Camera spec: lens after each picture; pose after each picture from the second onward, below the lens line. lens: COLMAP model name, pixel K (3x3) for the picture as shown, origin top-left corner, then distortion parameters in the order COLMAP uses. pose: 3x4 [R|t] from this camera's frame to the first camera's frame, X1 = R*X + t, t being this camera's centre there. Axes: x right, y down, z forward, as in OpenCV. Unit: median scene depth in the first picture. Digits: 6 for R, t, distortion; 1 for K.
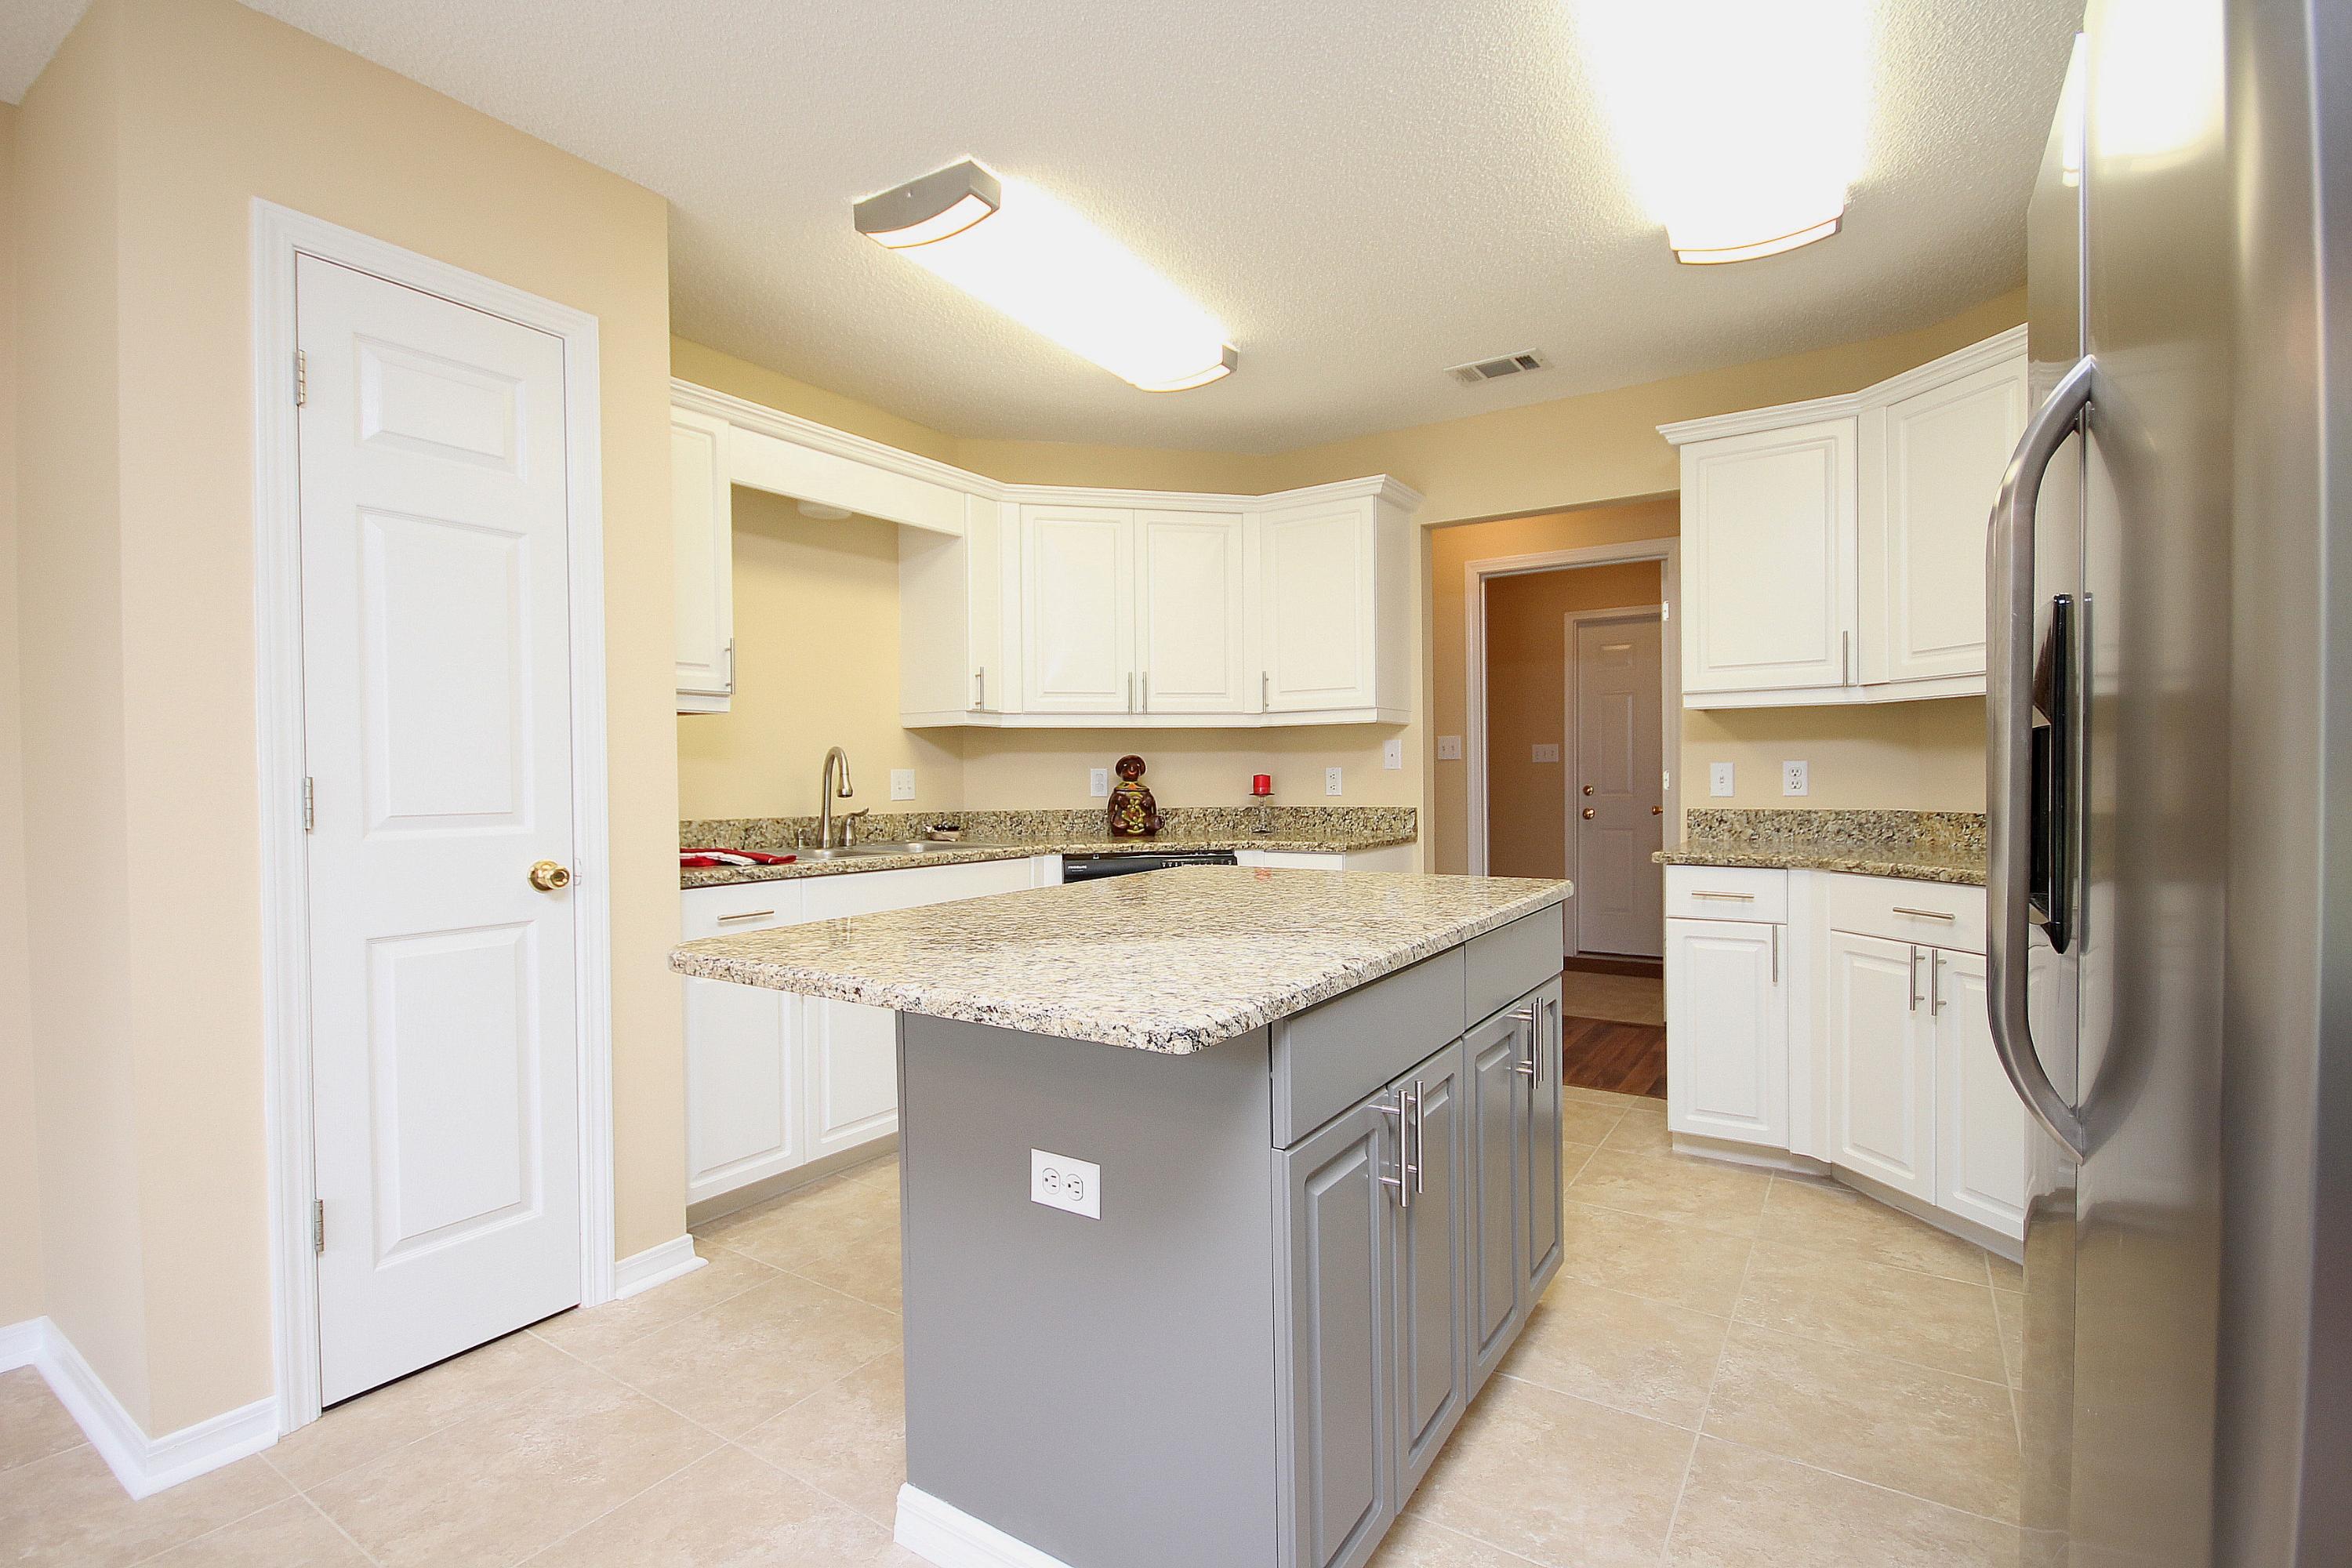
lens RADIAL K [[1082.5, 0, 1185.2], [0, 1082.5, 793.7], [0, 0, 1]] dist [-0.006414, -0.001151]
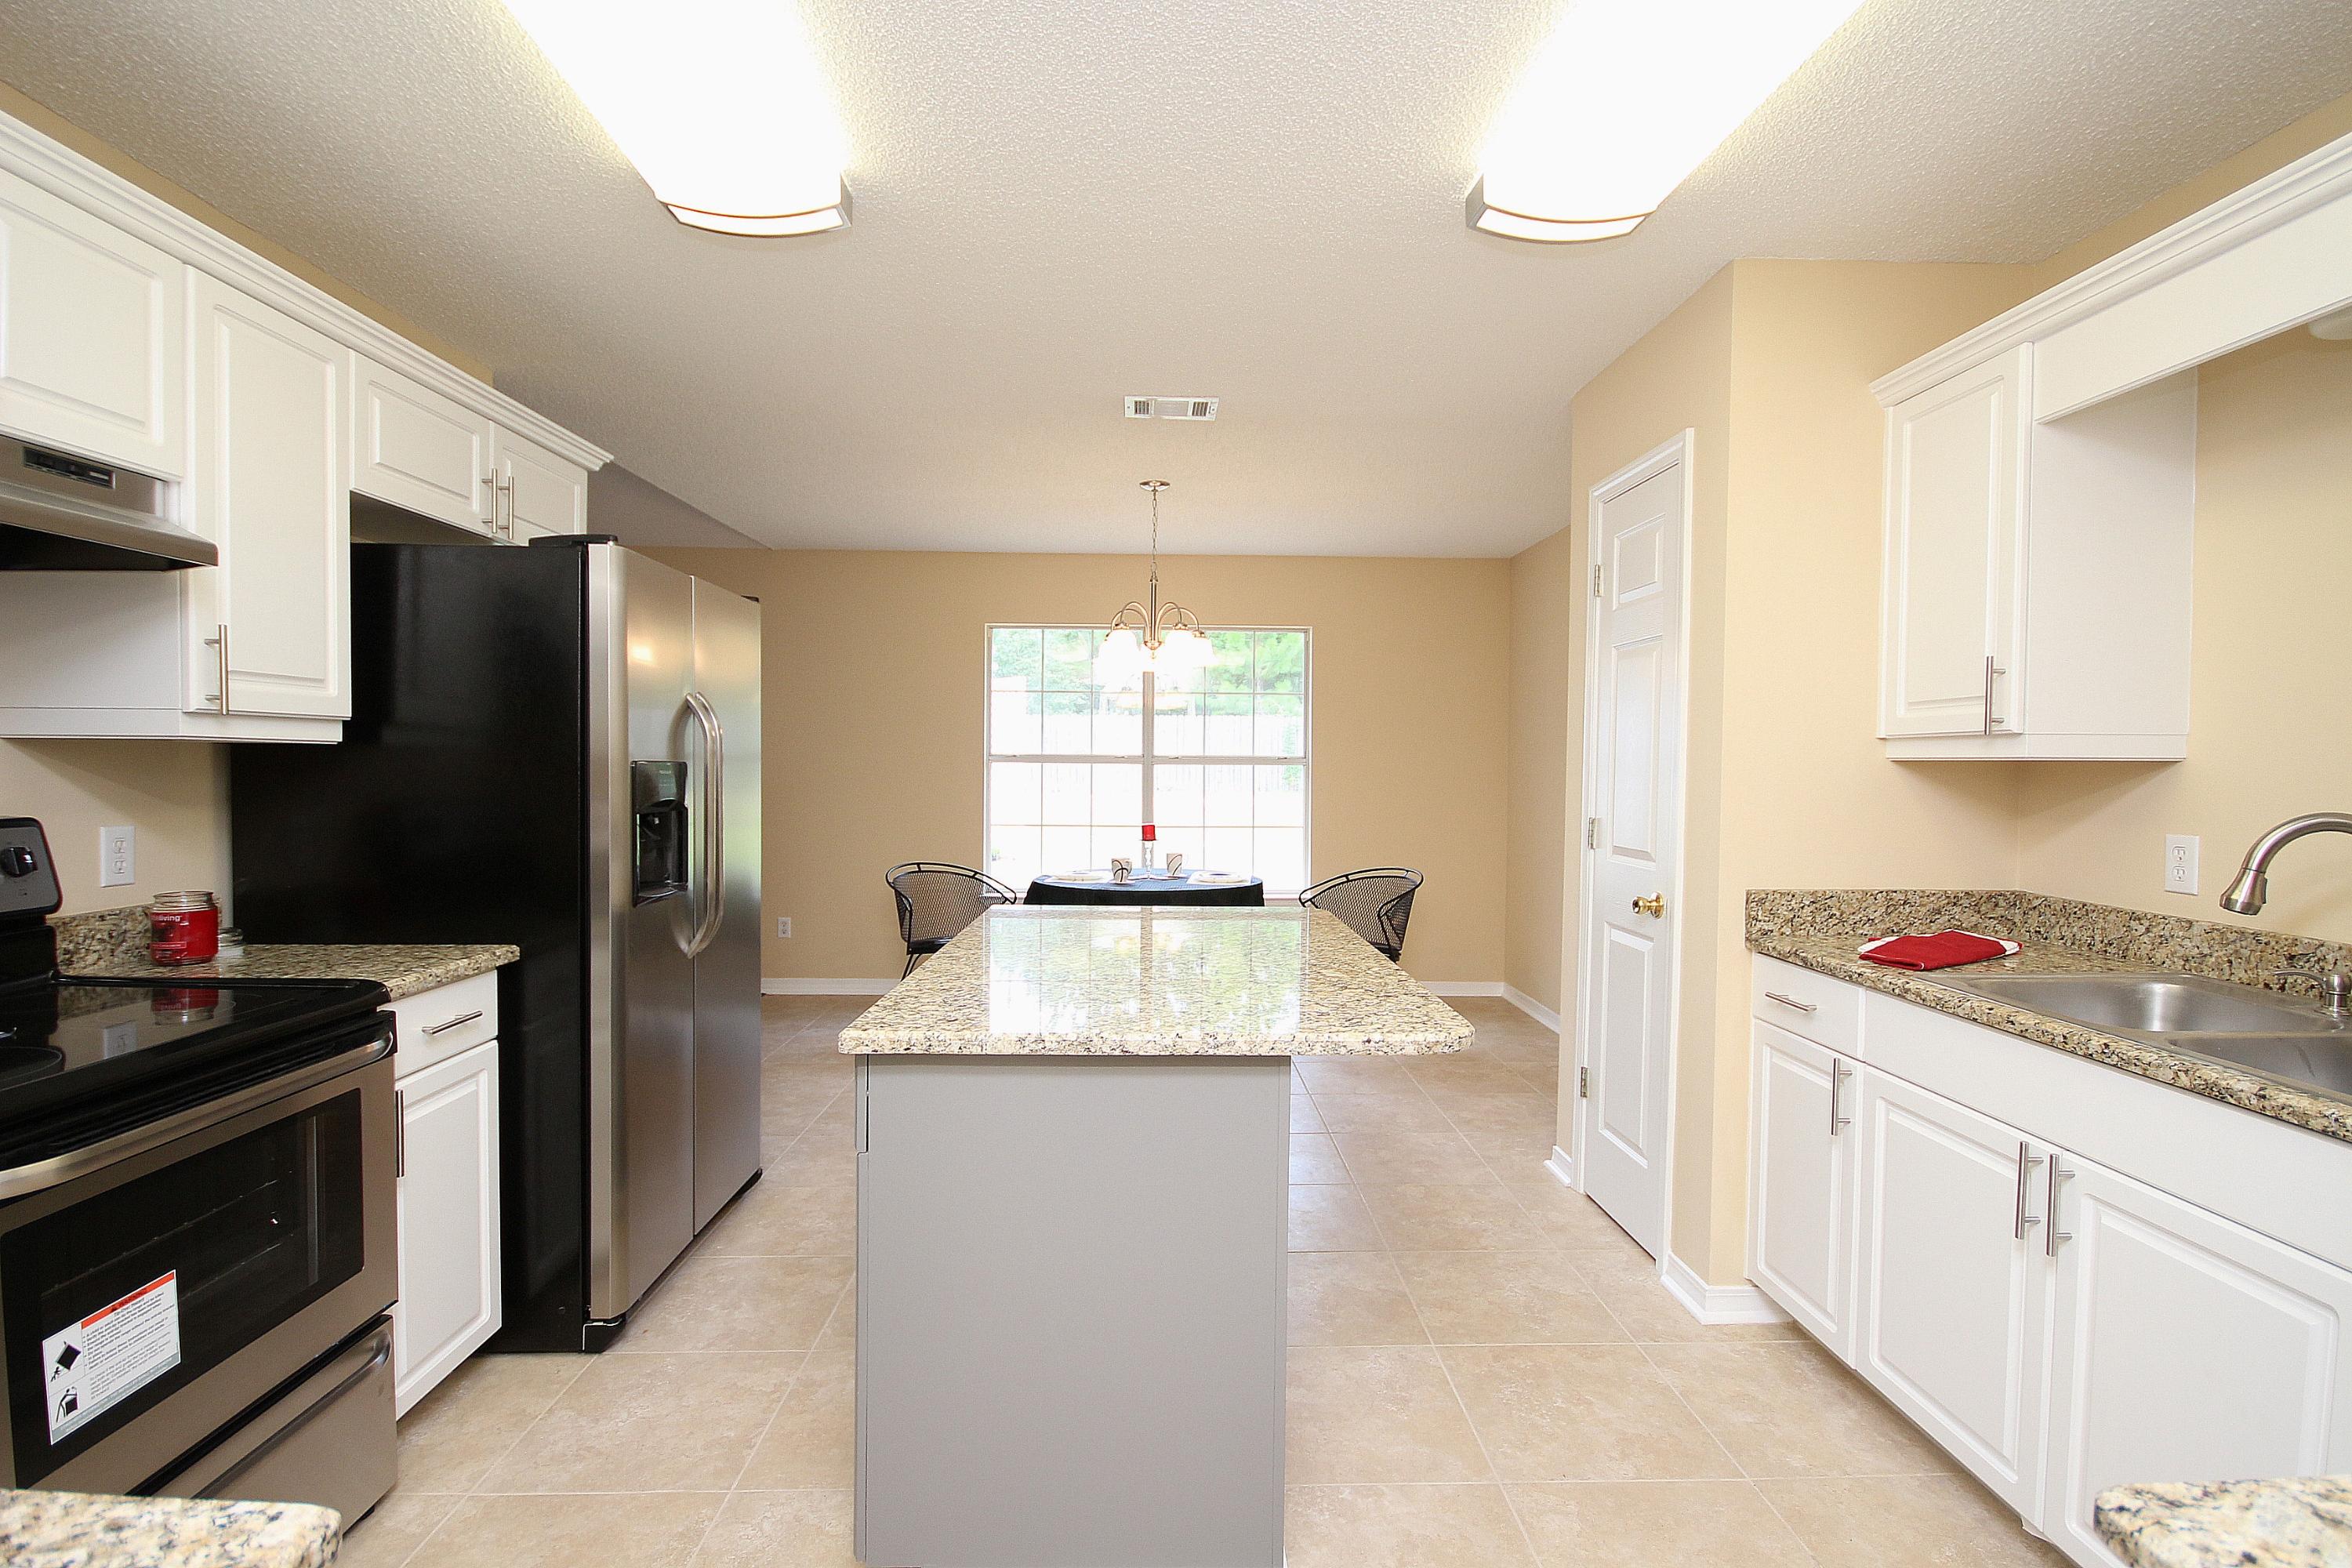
lens RADIAL K [[1082.2, 0, 1176.0], [0, 1082.2, 784.0], [0, 0, 1]] dist [0.010118, -0.015576]
pose [[-0.819424, 0.013620, -0.573026, 0.401787], [-0.011952, 0.999094, 0.040839, -0.075182], [0.573063, 0.040314, -0.818519, 1.176390]]
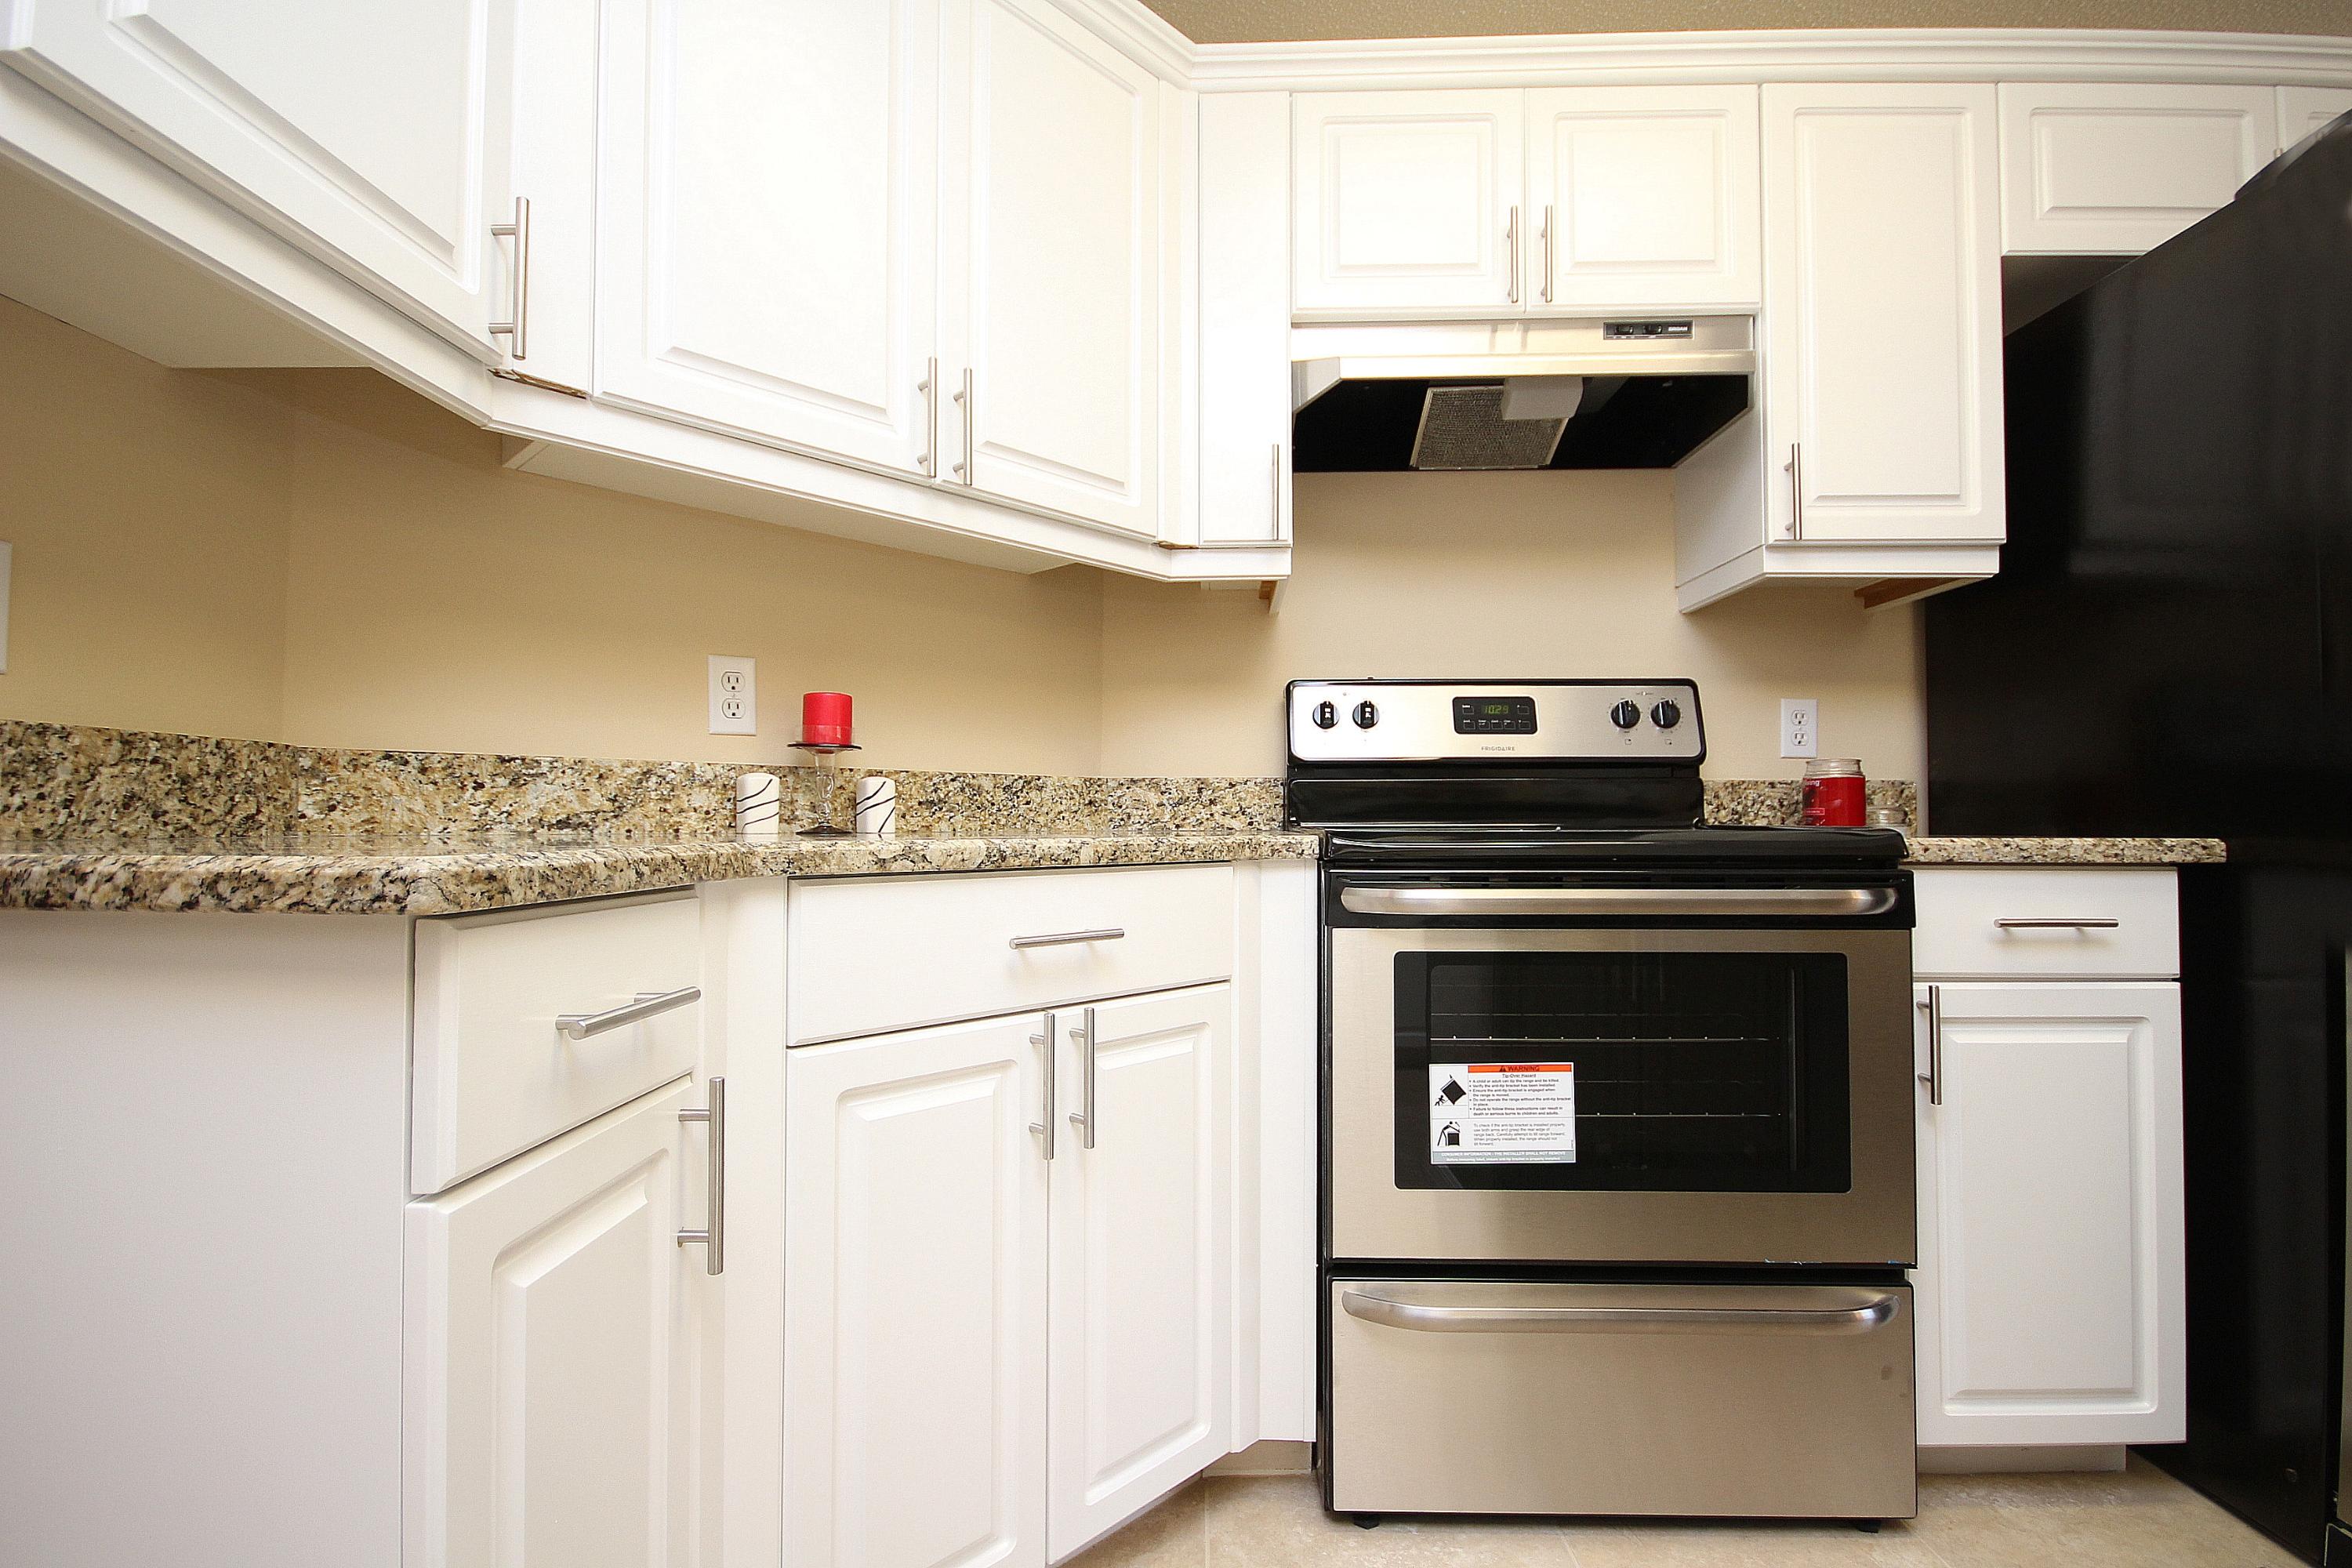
lens RADIAL K [[1071.6, 0, 1174.6], [0, 1071.6, 798.4], [0, 0, 1]] dist [-0.011606, -0.000627]
pose [[-0.522690, 0.027789, 0.852070, 0.208346], [0.018266, 0.999604, -0.021396, 0.047826], [-0.852327, 0.004381, -0.522991, 0.944134]]
